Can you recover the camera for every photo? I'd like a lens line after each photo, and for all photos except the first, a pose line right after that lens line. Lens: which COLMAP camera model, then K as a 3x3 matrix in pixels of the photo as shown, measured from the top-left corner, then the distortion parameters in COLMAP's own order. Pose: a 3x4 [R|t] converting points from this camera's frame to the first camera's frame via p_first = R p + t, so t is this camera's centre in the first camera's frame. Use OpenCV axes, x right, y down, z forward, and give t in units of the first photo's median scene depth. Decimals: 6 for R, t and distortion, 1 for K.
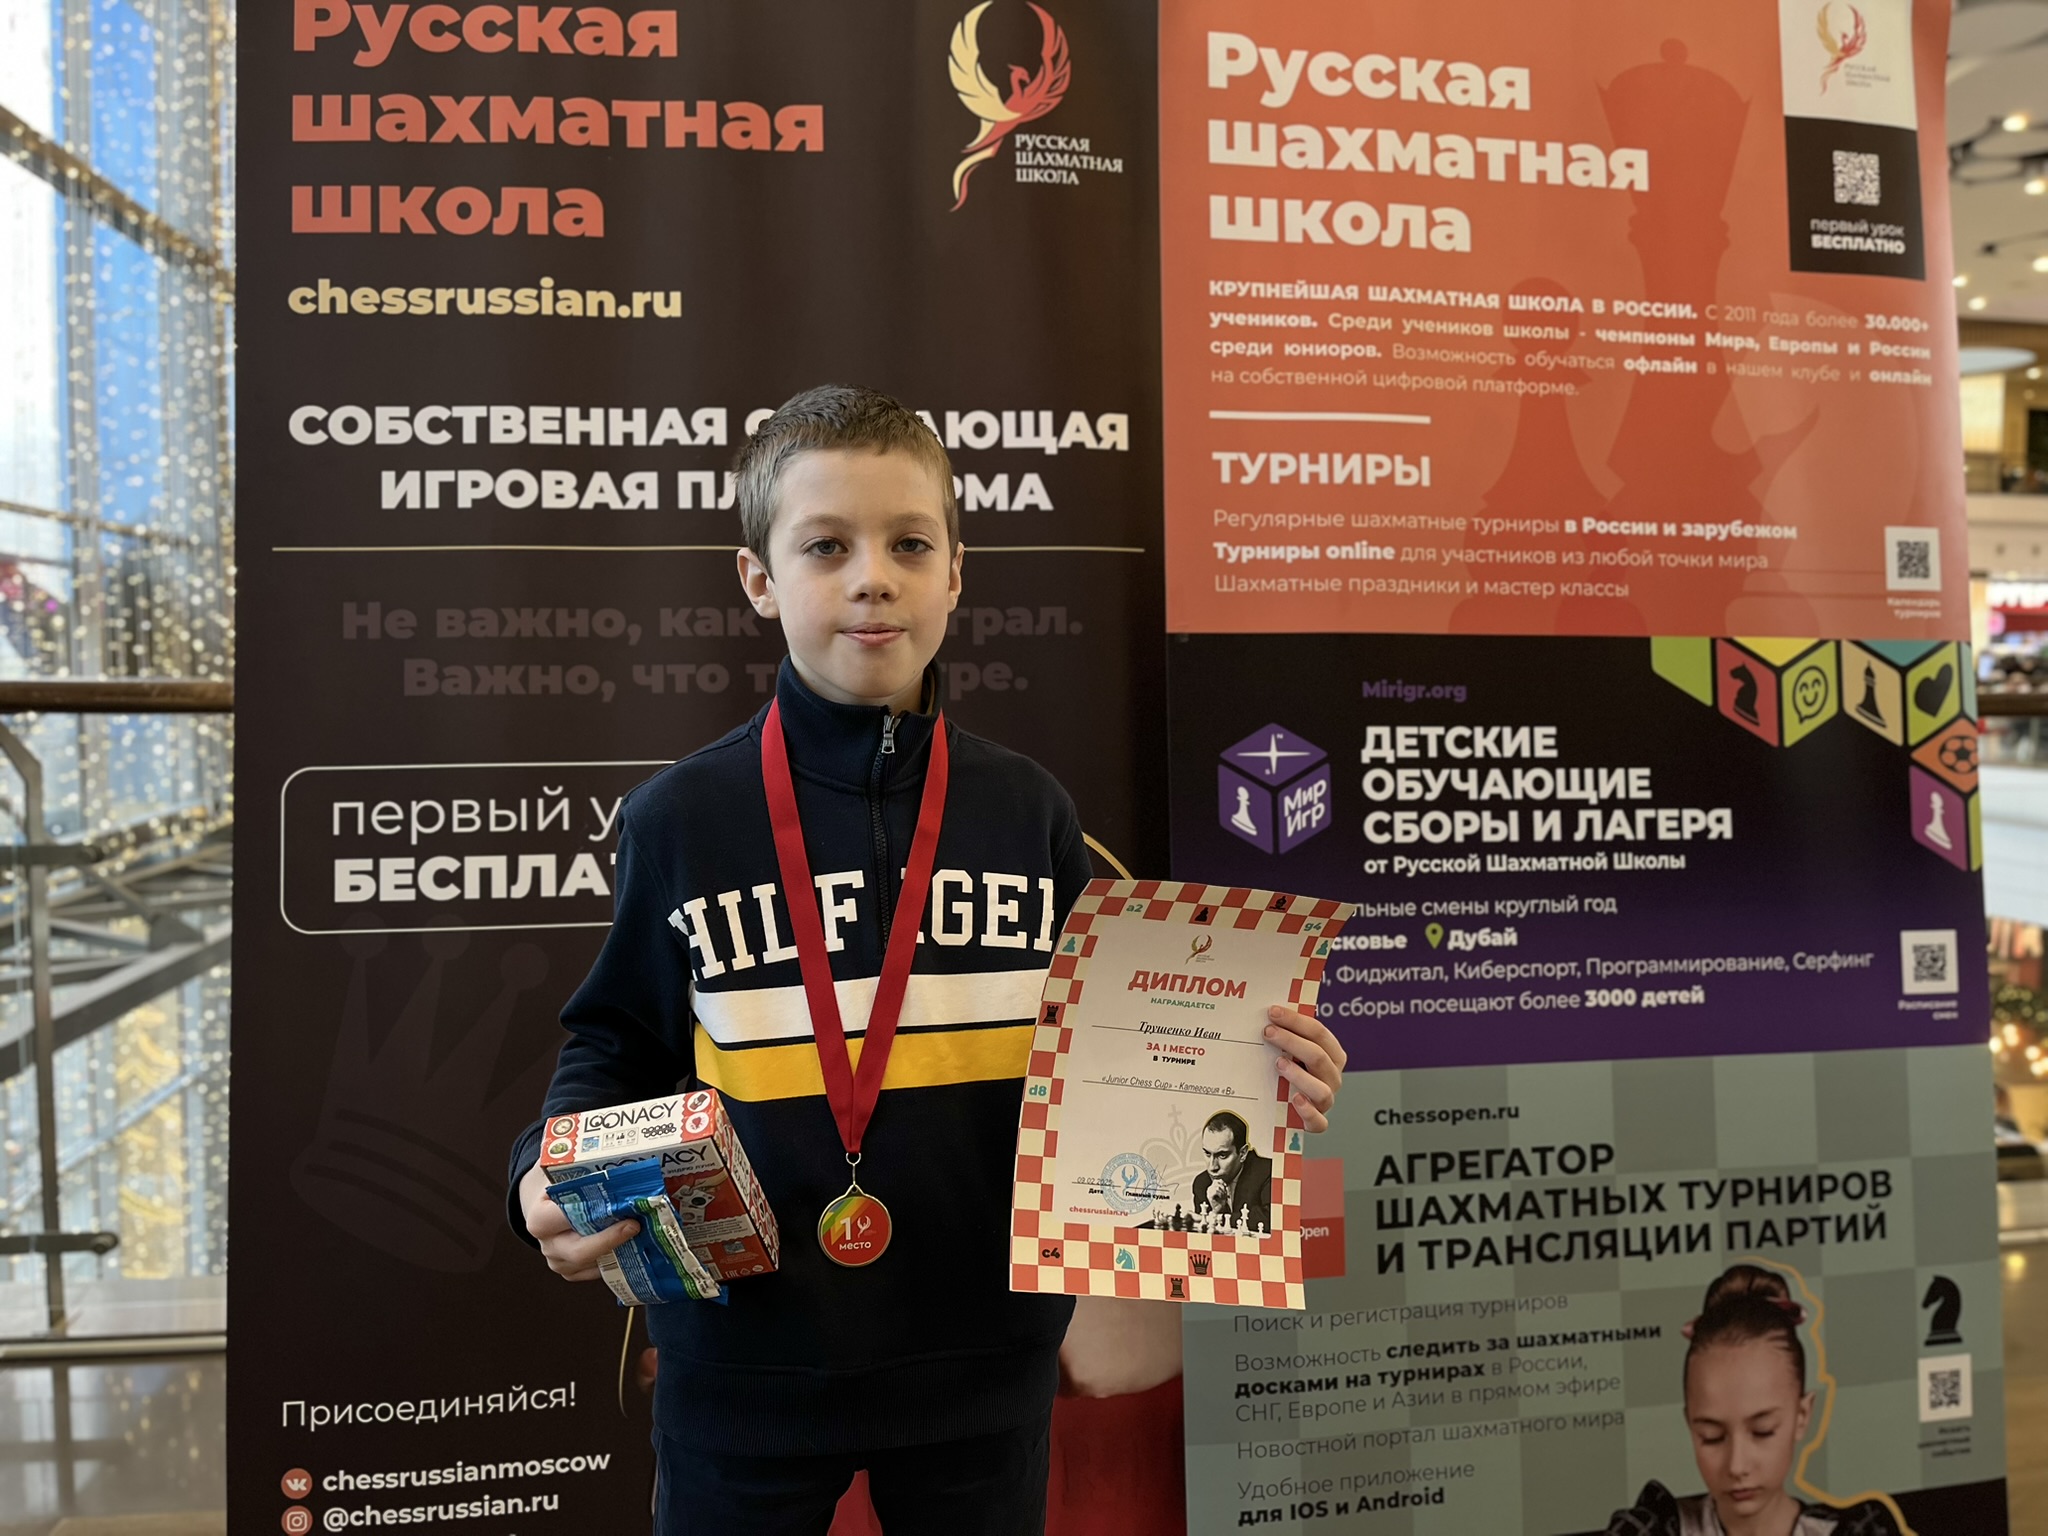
lens RADIAL K [[1671.7, 0, 1024.0], [0, 1671.7, 768.0], [0, 0, 1]] dist [0.054569, -0.089539]
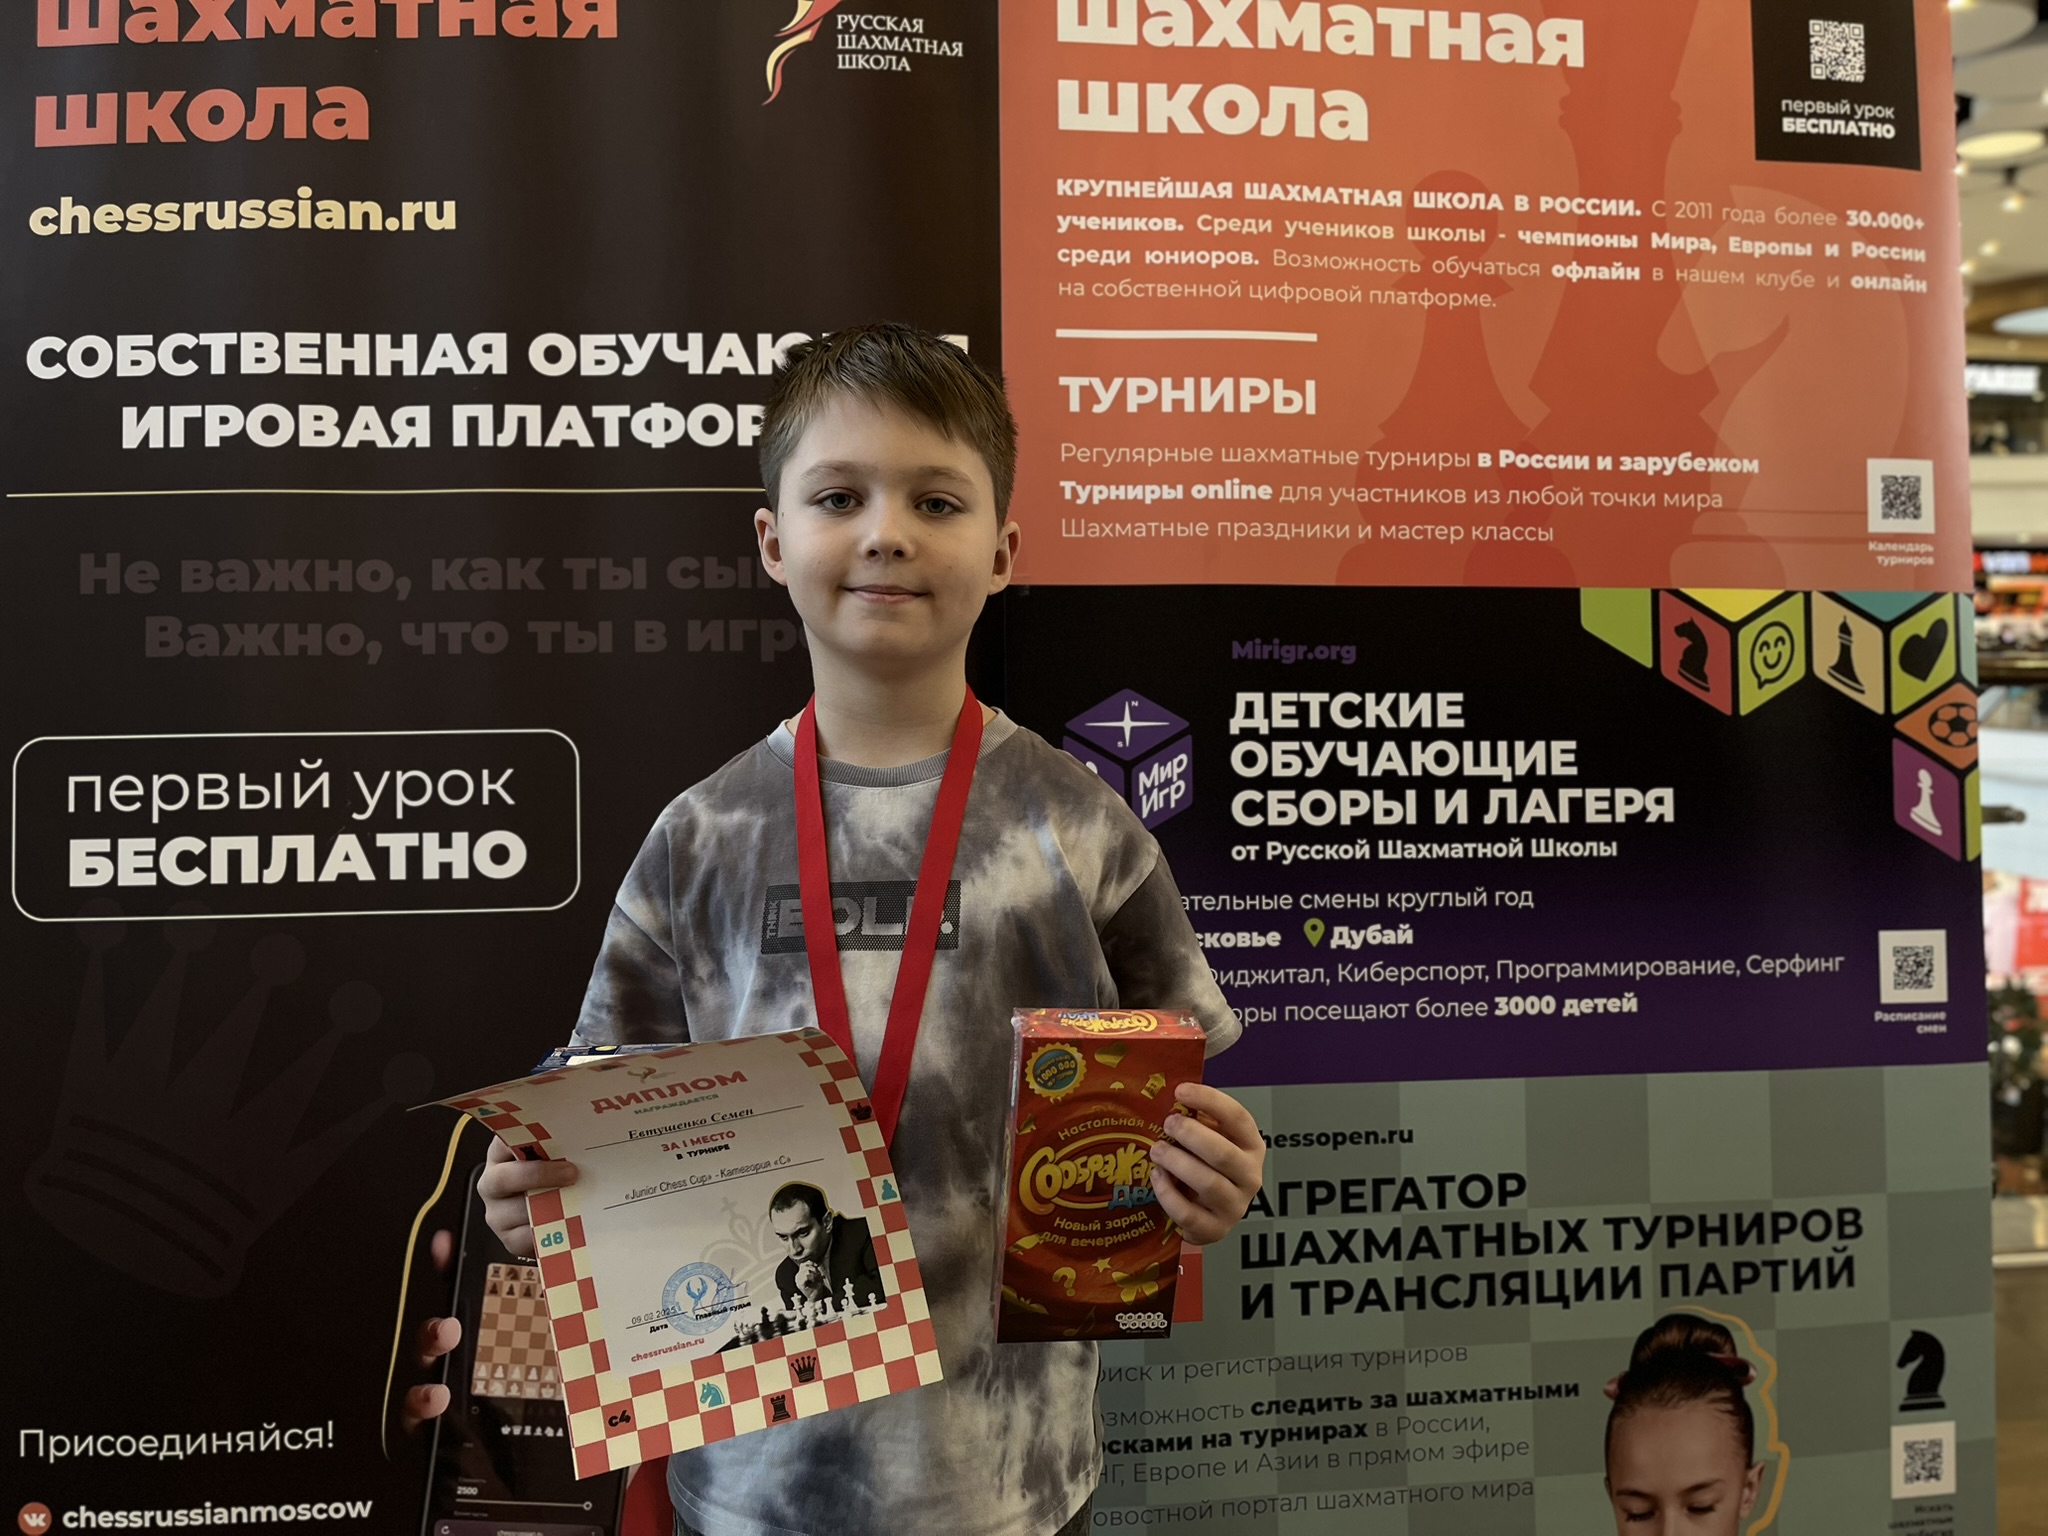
lens RADIAL K [[1671.7, 0, 1024.0], [0, 1671.7, 768.0], [0, 0, 1]] dist [0.054569, -0.089539]
pose [[0.997952, 0.003075, -0.063890, 0.148554], [-0.001782, 0.999793, 0.020284, -0.002828], [0.063939, -0.020129, 0.997751, 0.123887]]
